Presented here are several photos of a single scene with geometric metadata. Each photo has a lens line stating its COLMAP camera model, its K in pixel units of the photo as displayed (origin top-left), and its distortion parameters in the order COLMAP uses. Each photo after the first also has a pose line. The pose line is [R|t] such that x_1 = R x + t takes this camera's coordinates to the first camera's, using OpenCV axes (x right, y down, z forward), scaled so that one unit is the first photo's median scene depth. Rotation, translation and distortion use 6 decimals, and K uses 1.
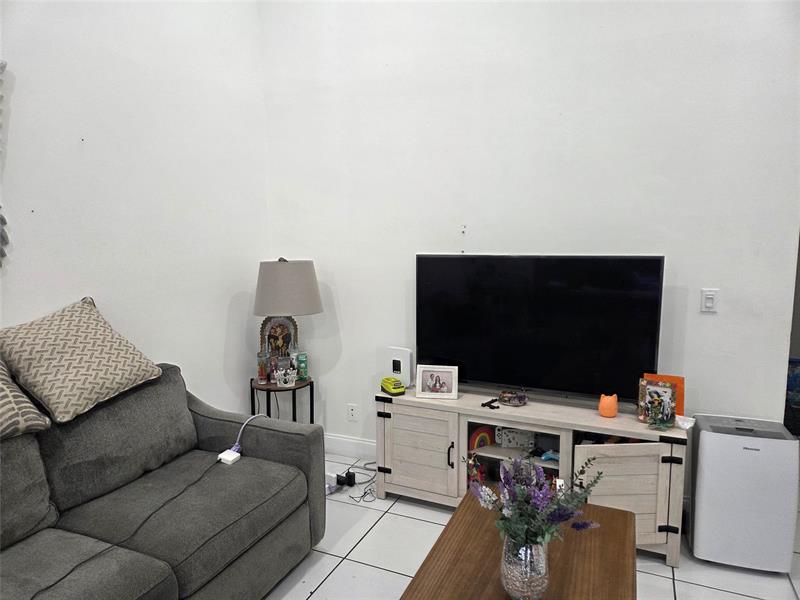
lens RADIAL K [[525.4, 0, 403.9], [0, 525.4, 295.9], [0, 0, 1]] dist [0.007513, -0.013851]
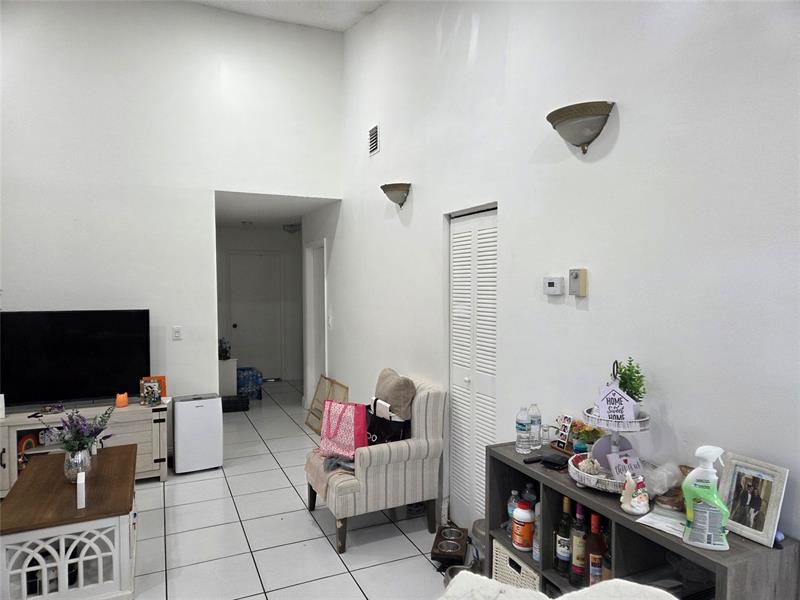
lens RADIAL K [[525.4, 0, 405.6], [0, 525.4, 295.7], [0, 0, 1]] dist [0.007513, -0.013851]
pose [[0.652961, -0.010286, 0.757322, -0.287747], [0.085834, 0.994471, -0.060499, 0.061068], [-0.752512, 0.104507, 0.650234, -0.809535]]
